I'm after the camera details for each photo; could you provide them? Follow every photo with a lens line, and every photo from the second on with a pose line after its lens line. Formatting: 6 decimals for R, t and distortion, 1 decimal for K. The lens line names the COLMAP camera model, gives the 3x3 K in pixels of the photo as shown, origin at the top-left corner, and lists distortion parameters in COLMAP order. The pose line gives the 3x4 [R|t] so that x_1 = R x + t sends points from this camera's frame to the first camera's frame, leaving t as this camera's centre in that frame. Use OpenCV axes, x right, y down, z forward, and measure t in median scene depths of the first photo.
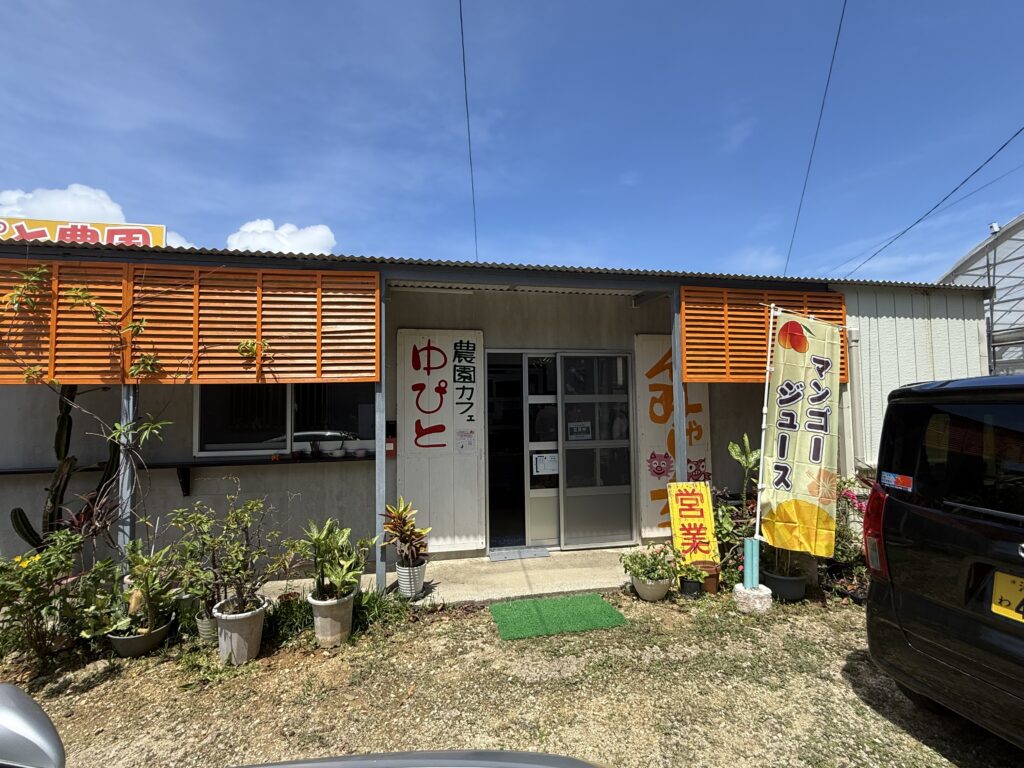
lens RADIAL K [[487.9, 0, 510.0], [0, 487.9, 377.4], [0, 0, 1]] dist [-0.002416, 0.000545]
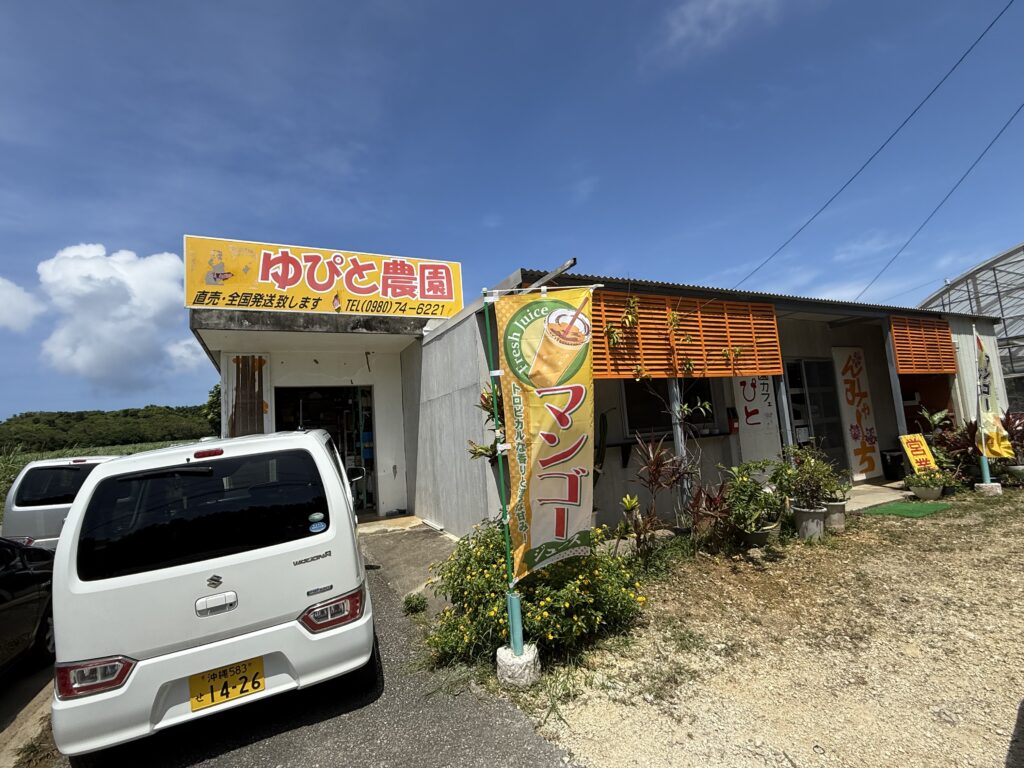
lens RADIAL K [[487.9, 0, 514.9], [0, 487.9, 387.3], [0, 0, 1]] dist [-0.002416, 0.000545]
pose [[0.964055, -0.033630, 0.263566, -1.212348], [0.047125, 0.997873, -0.045047, 0.063307], [-0.261491, 0.055848, 0.963589, -0.205532]]
